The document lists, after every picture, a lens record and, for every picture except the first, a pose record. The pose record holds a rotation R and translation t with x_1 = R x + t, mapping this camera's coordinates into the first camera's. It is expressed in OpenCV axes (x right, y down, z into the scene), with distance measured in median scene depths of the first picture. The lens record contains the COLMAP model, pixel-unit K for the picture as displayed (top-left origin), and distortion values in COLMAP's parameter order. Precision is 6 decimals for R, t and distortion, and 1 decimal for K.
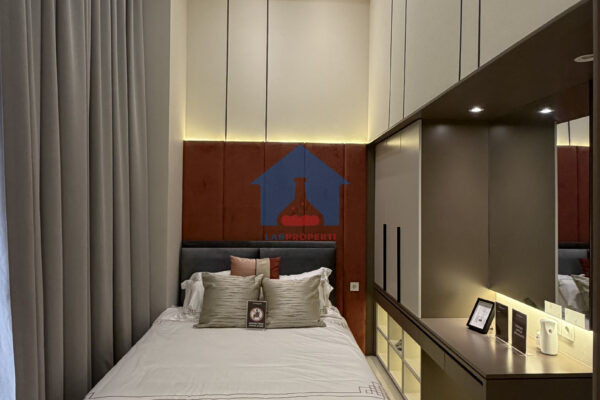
lens RADIAL K [[420.4, 0, 297.5], [0, 420.4, 197.5], [0, 0, 1]] dist [-0.000897, 0.001497]
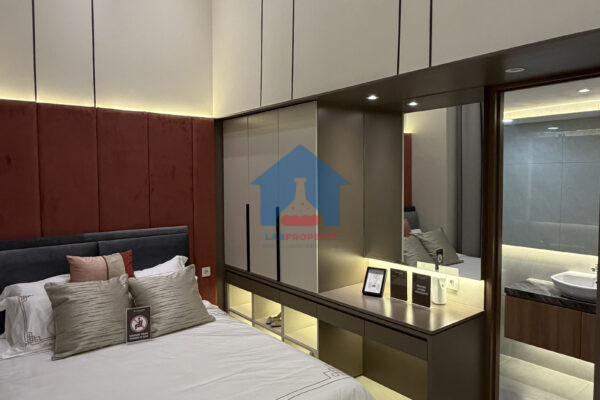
lens RADIAL K [[420.4, 0, 301.3], [0, 420.4, 200.1], [0, 0, 1]] dist [-0.000897, 0.001497]
pose [[0.812495, -0.047289, 0.581047, -0.301847], [0.005904, 0.997321, 0.072911, -0.018975], [-0.582938, -0.055809, 0.810598, 0.166416]]
